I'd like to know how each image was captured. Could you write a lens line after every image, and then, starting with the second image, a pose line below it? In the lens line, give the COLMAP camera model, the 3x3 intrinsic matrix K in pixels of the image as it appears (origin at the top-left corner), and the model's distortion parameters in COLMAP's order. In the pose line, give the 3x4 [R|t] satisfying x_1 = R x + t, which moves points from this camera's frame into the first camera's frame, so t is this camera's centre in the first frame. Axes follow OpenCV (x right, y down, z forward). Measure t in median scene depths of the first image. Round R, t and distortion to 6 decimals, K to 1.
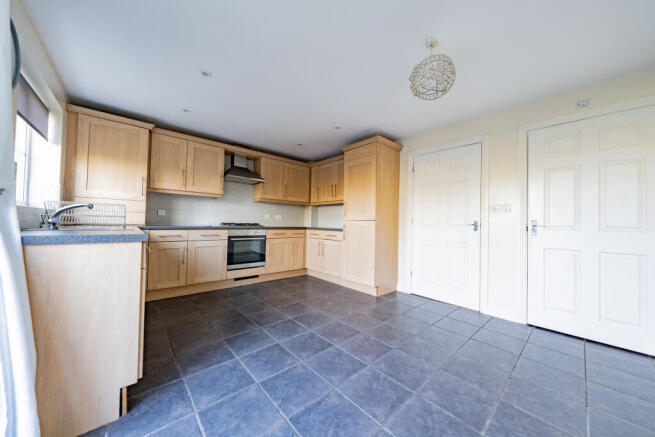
lens RADIAL K [[226.2, 0, 322.1], [0, 226.2, 218.3], [0, 0, 1]] dist [-0.000751, -0.000206]
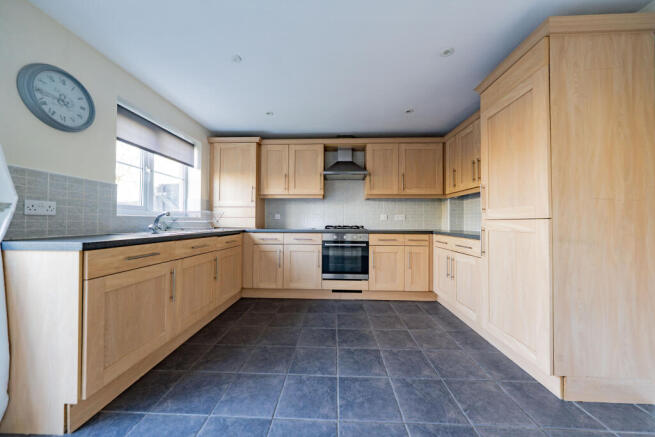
lens RADIAL K [[226.2, 0, 322.1], [0, 226.2, 218.3], [0, 0, 1]] dist [-0.000751, -0.000206]
pose [[0.729594, -0.028360, -0.683292, 0.184630], [0.024891, 0.999579, -0.014910, 0.004132], [0.683427, -0.006130, 0.729993, 0.339130]]
